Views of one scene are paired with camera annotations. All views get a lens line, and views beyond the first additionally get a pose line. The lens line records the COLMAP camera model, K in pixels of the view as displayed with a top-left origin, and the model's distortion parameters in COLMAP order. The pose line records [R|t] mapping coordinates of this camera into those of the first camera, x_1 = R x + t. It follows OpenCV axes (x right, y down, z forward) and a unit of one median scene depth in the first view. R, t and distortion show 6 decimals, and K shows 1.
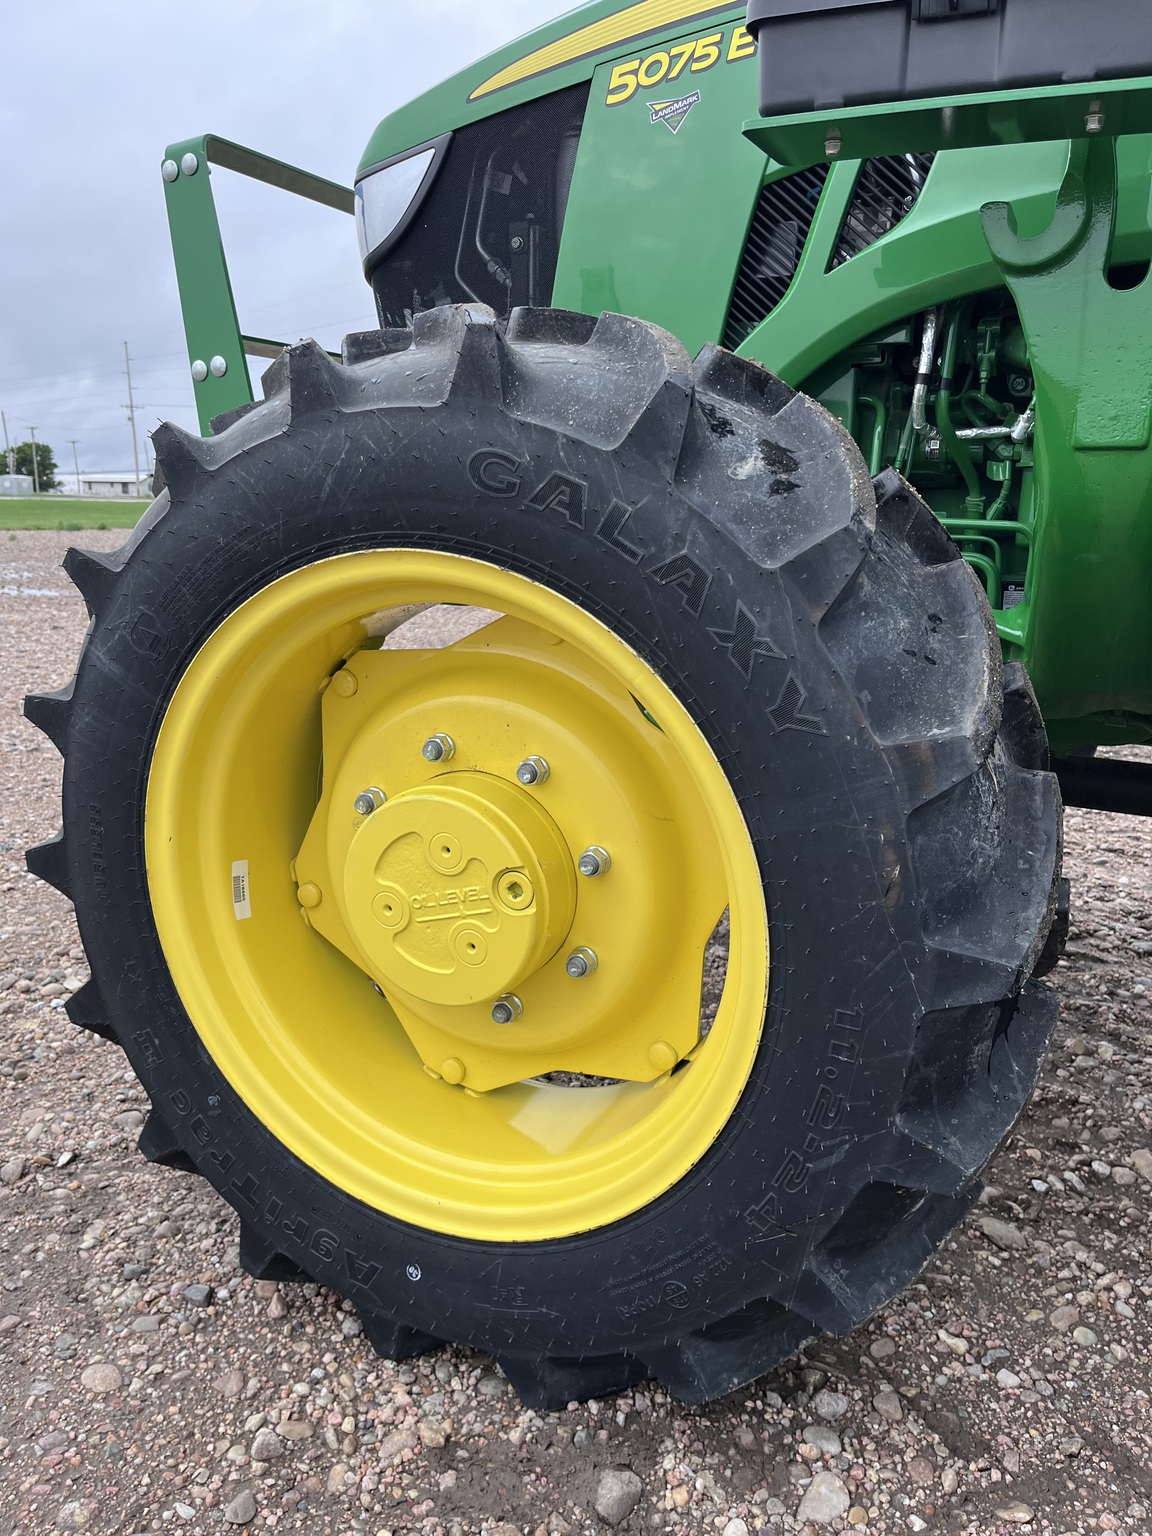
lens RADIAL K [[1162.1, 0, 582.3], [0, 1162.1, 762.8], [0, 0, 1]] dist [0.076913, -0.100205]
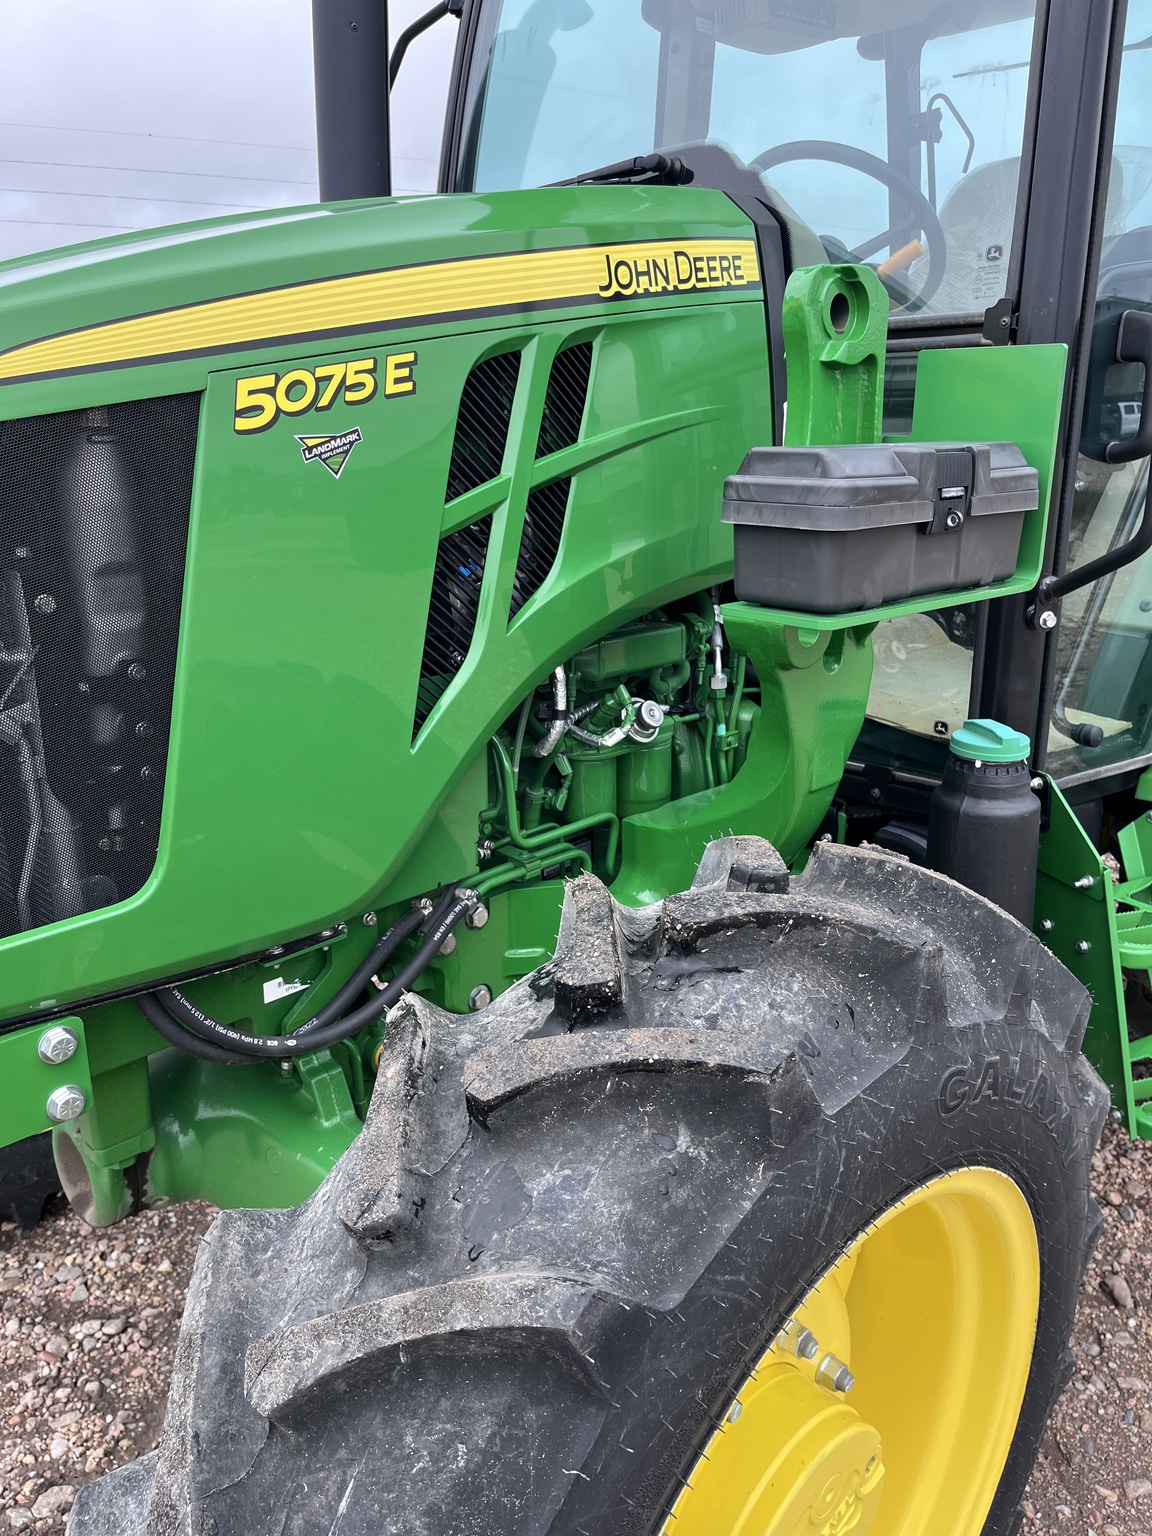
lens RADIAL K [[1178.0, 0, 560.4], [0, 1178.0, 759.6], [0, 0, 1]] dist [-0.000797, -0.000106]
pose [[0.341778, -0.287745, 0.894646, -0.654554], [0.222520, 0.949680, 0.220437, -0.539699], [-0.913057, 0.123737, 0.388609, 0.647696]]
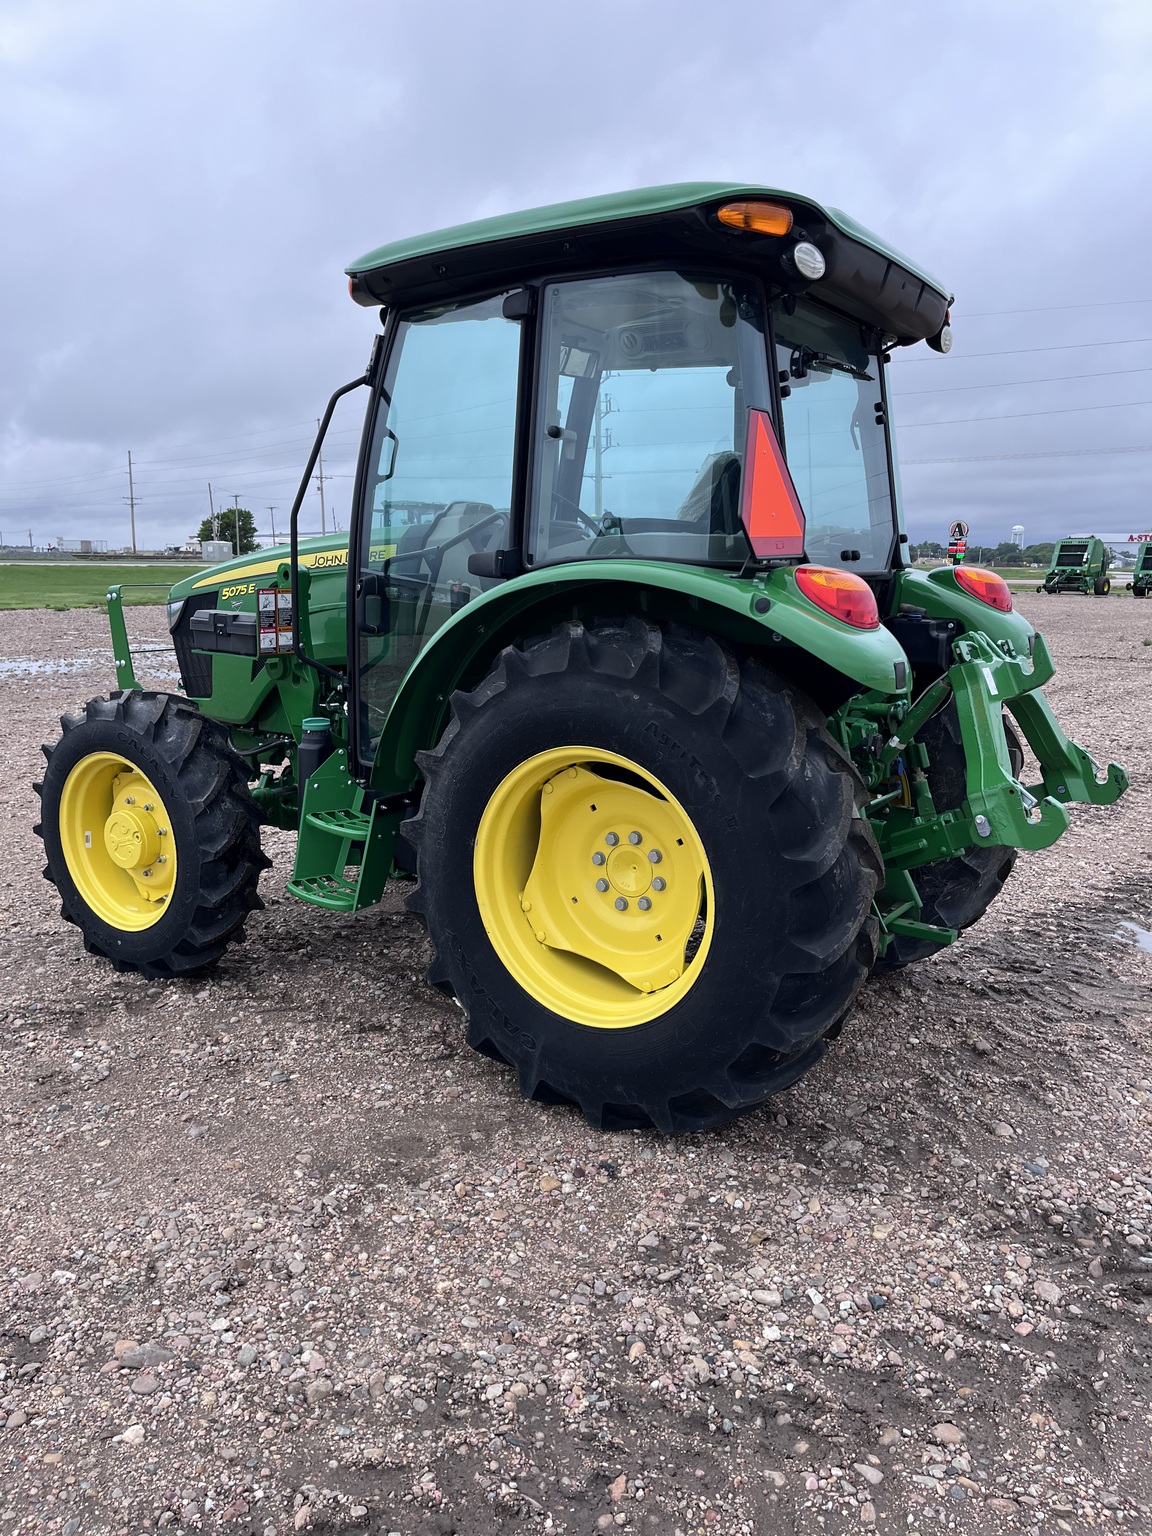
lens RADIAL K [[1162.1, 0, 582.3], [0, 1162.1, 762.8], [0, 0, 1]] dist [0.076913, -0.100205]
pose [[0.989363, 0.023929, -0.143484, 1.604205], [-0.030393, 0.998611, -0.043029, -0.013731], [0.142255, 0.046932, 0.988717, -2.180297]]
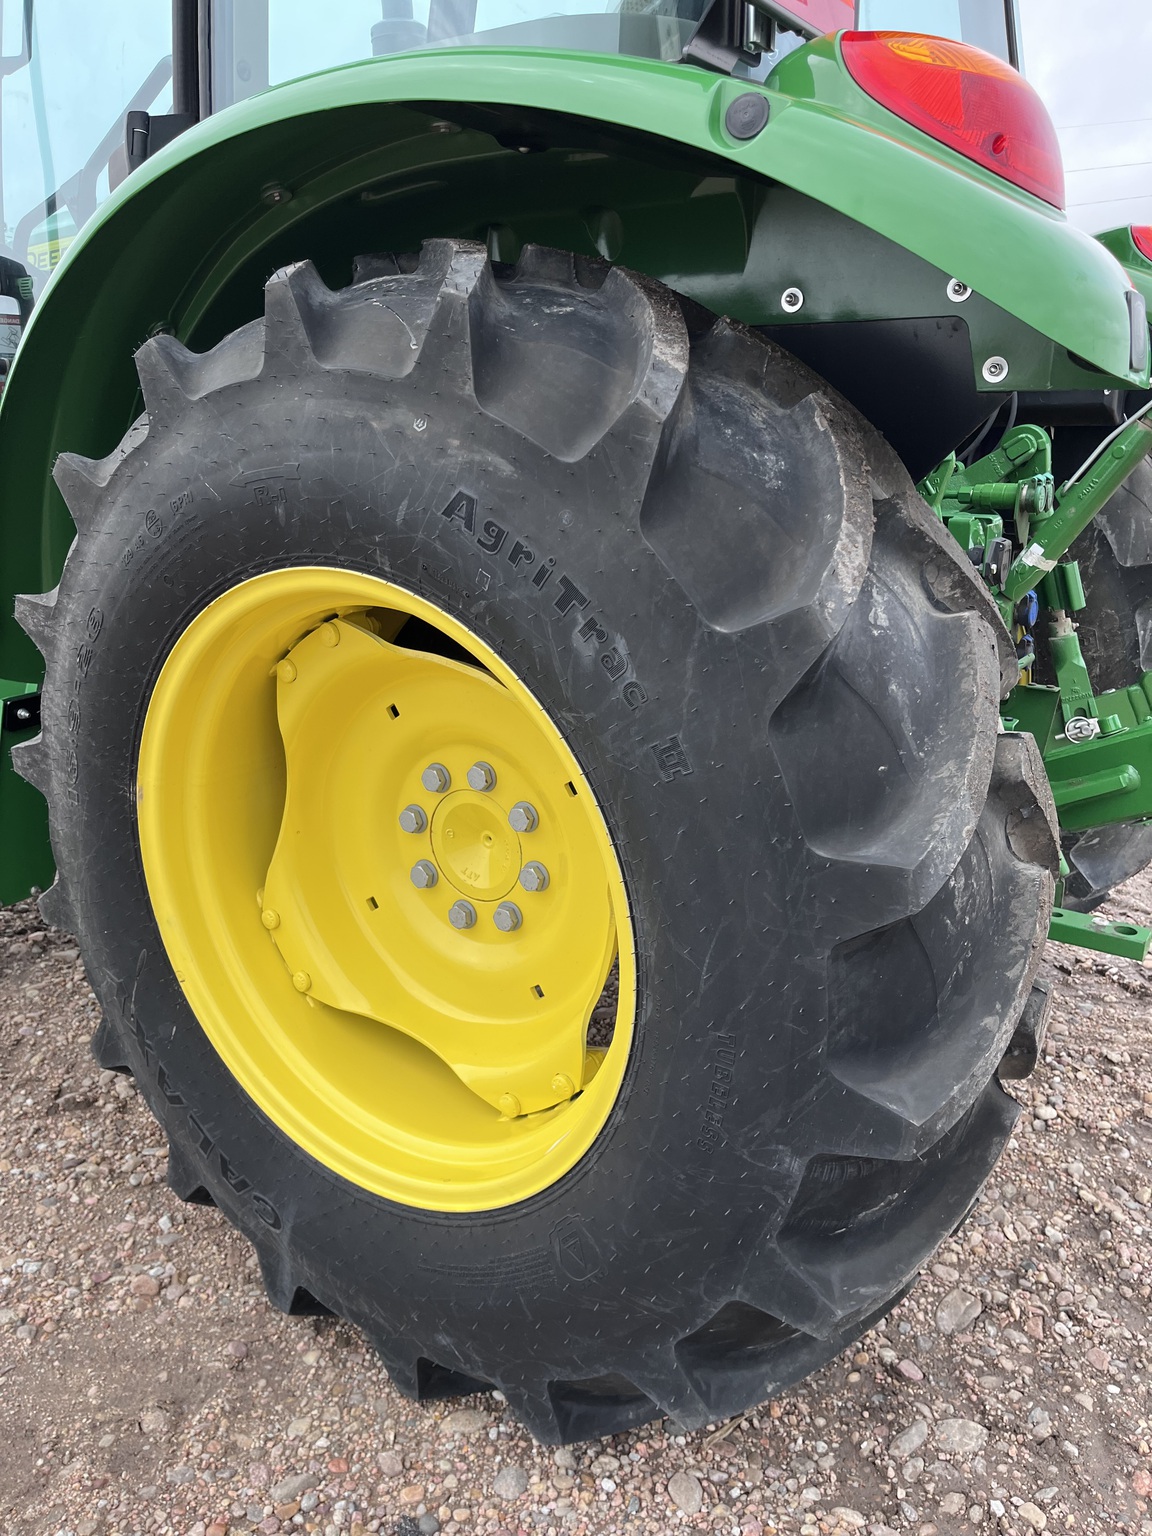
lens RADIAL K [[1162.1, 0, 582.3], [0, 1162.1, 762.8], [0, 0, 1]] dist [0.076913, -0.100205]
pose [[0.987644, 0.015744, -0.155921, 1.635417], [-0.005295, 0.997725, 0.067203, -0.052896], [0.156624, -0.065547, 0.985481, -0.815588]]
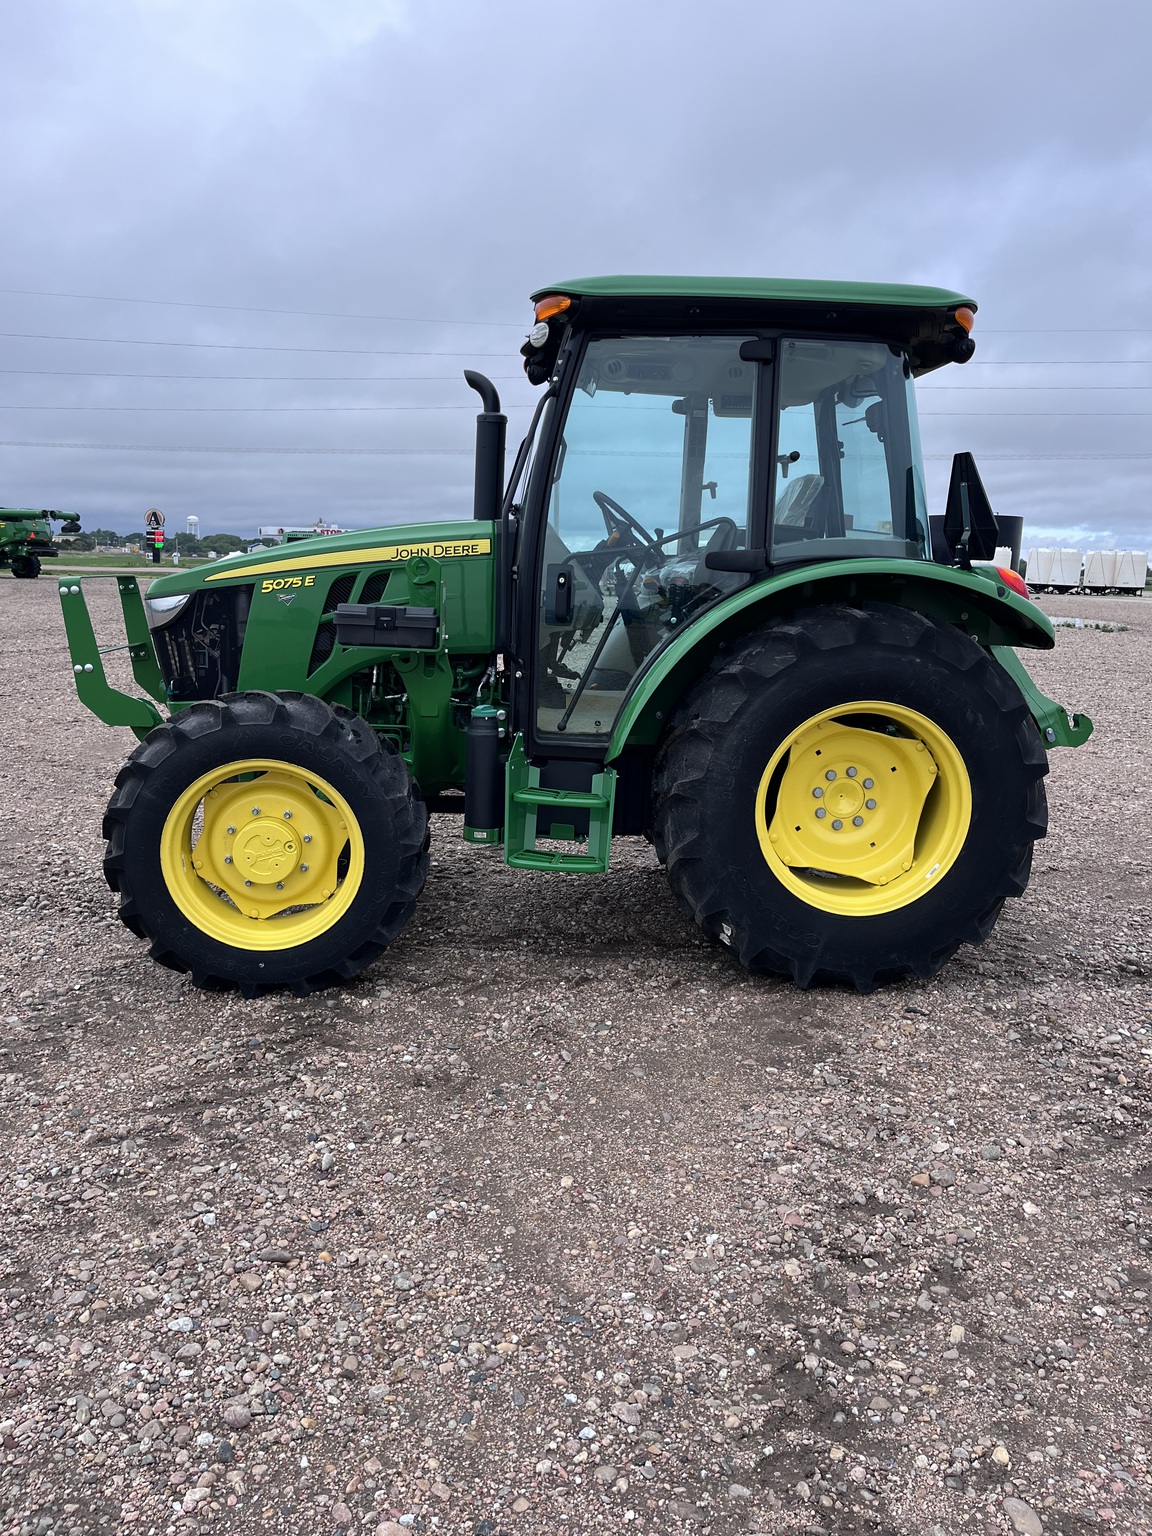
lens RADIAL K [[1162.1, 0, 582.3], [0, 1162.1, 762.8], [0, 0, 1]] dist [0.076913, -0.100205]
pose [[0.866684, -0.075976, 0.493039, -0.855368], [0.094407, 0.995454, -0.012557, -0.017801], [-0.489844, 0.057429, 0.869917, -2.164714]]
